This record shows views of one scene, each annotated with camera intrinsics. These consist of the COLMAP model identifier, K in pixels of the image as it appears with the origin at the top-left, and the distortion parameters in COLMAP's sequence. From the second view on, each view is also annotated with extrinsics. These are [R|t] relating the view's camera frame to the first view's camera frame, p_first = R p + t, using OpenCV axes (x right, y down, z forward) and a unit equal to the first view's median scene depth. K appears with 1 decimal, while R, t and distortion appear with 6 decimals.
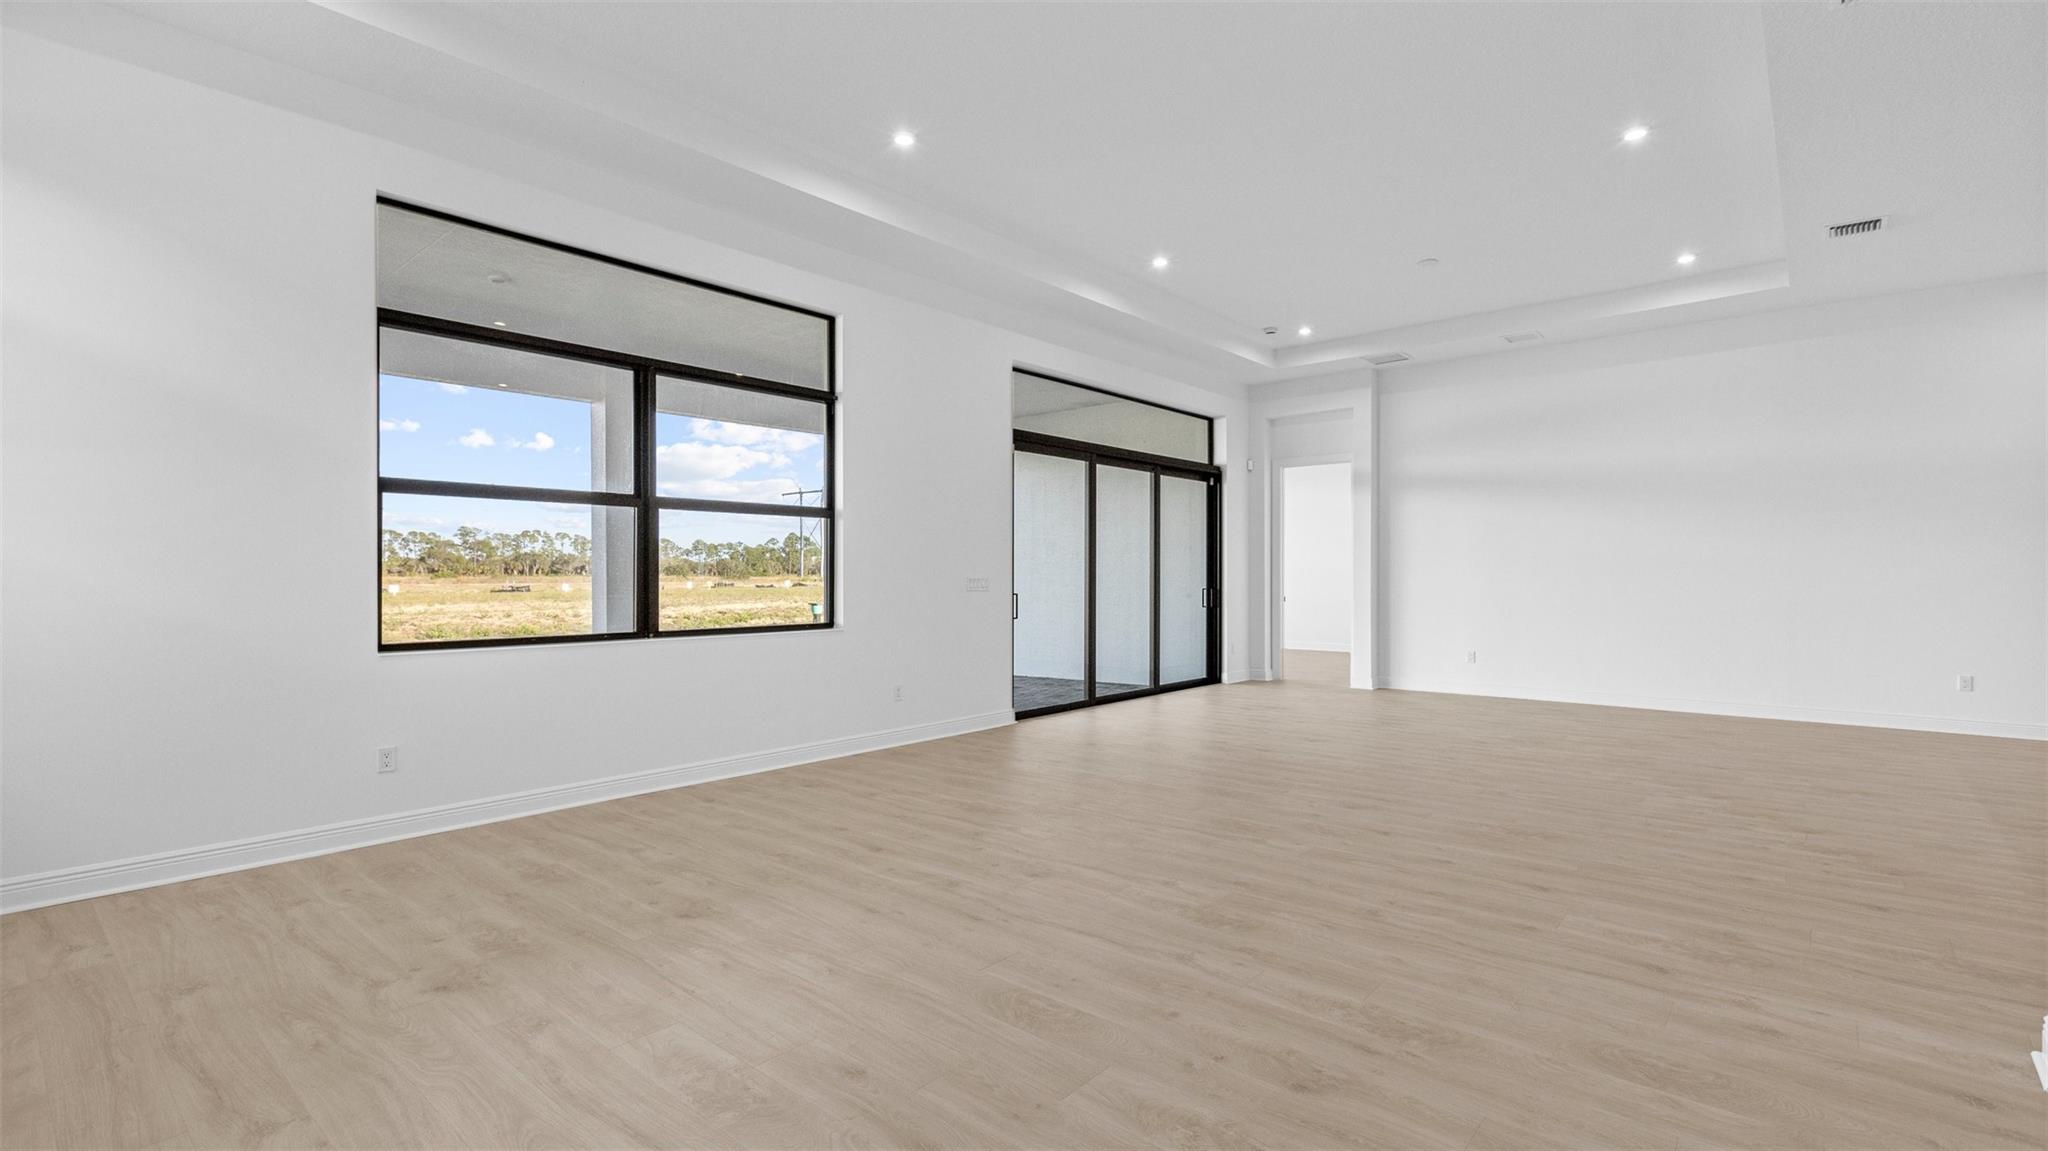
lens RADIAL K [[924.5, 0, 1019.4], [0, 924.5, 555.9], [0, 0, 1]] dist [-0.000560, 0.000163]
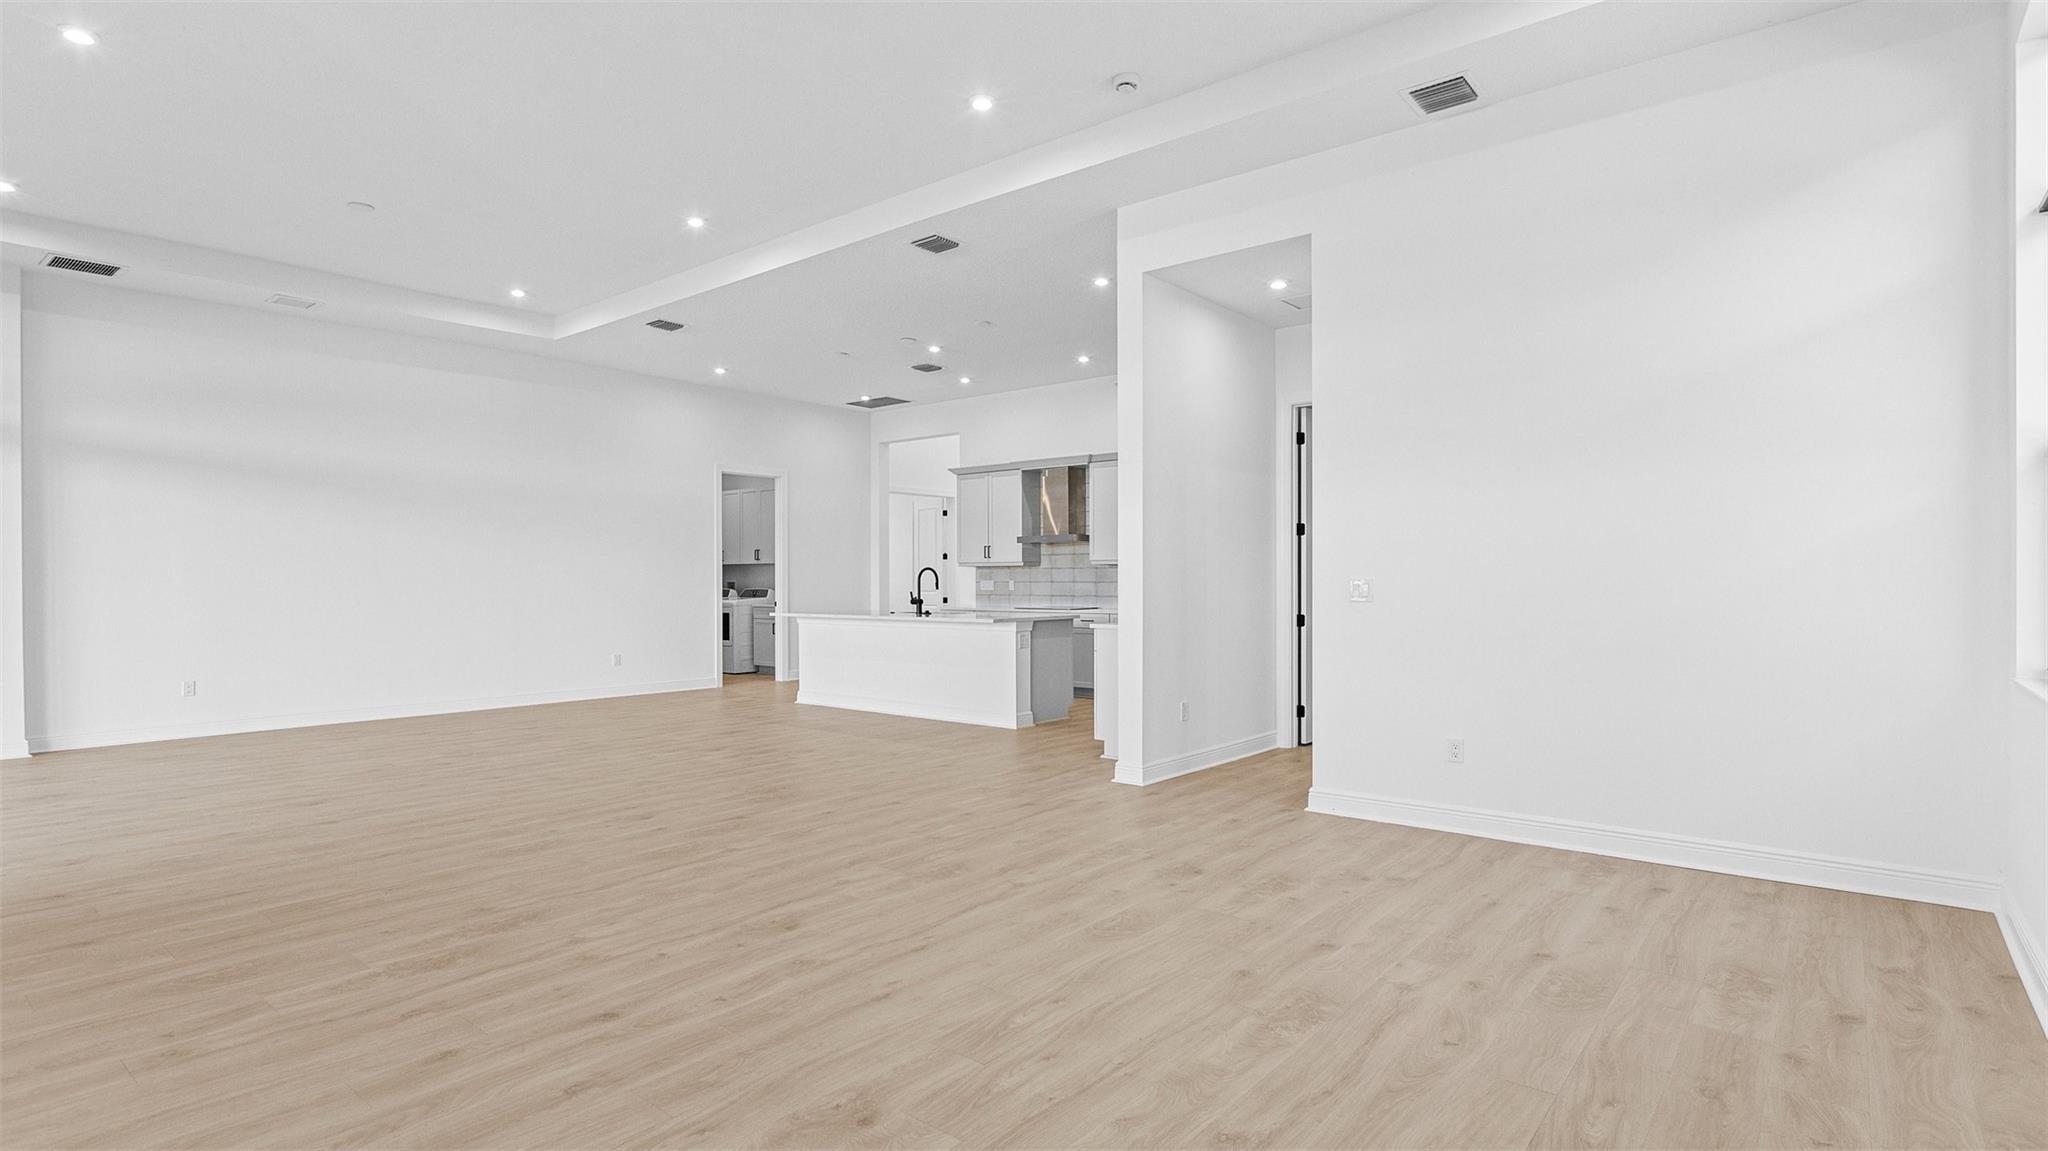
lens RADIAL K [[1016.1, 0, 1021.7], [0, 1016.1, 576.8], [0, 0, 1]] dist [-0.003386, 0.000318]
pose [[-0.034422, 0.005236, 0.999394, -0.971945], [-0.019239, 0.999797, -0.005901, 0.019346], [-0.999222, -0.019431, -0.034314, 0.848915]]
